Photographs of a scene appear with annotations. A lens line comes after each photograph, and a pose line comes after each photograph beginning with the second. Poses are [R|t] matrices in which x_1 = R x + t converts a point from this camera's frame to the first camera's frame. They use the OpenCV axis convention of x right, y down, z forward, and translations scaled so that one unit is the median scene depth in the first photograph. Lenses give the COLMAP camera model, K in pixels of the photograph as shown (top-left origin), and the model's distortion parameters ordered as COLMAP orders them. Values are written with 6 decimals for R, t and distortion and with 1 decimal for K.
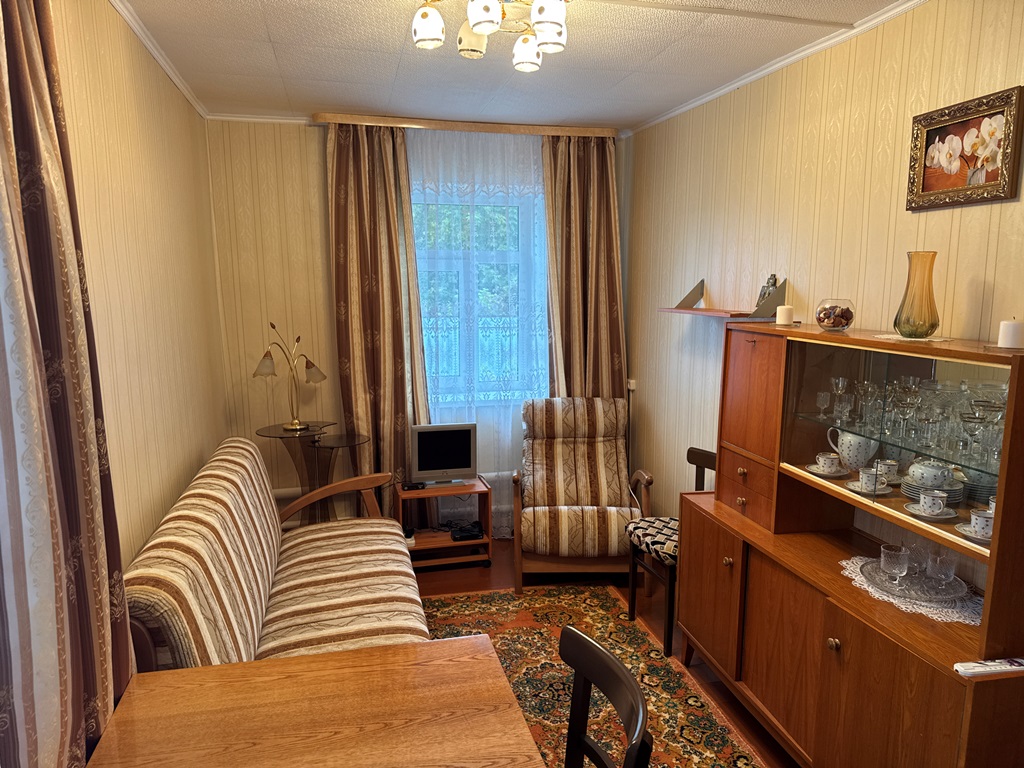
lens RADIAL K [[718.6, 0, 517.0], [0, 718.6, 386.1], [0, 0, 1]] dist [0.073566, -0.090290]
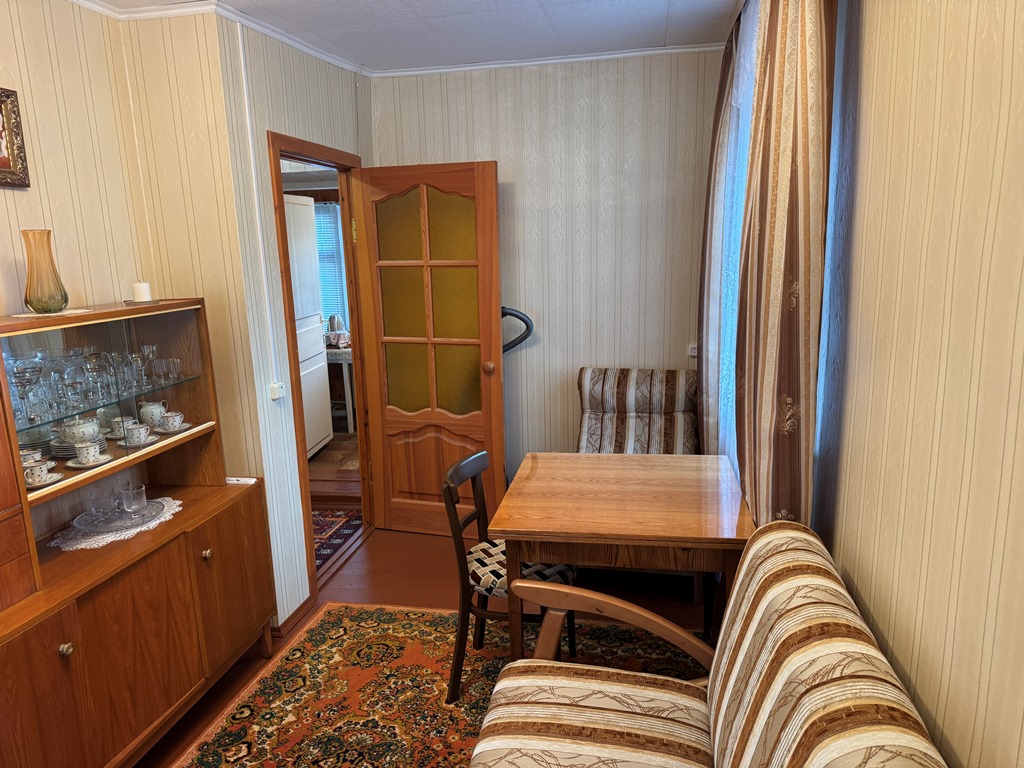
lens RADIAL K [[718.6, 0, 513.3], [0, 718.6, 389.2], [0, 0, 1]] dist [0.073566, -0.090290]
pose [[-0.915011, -0.057028, 0.399377, -0.486254], [0.084663, 0.940770, 0.328305, -0.252877], [-0.394444, 0.334215, -0.855987, 1.697292]]
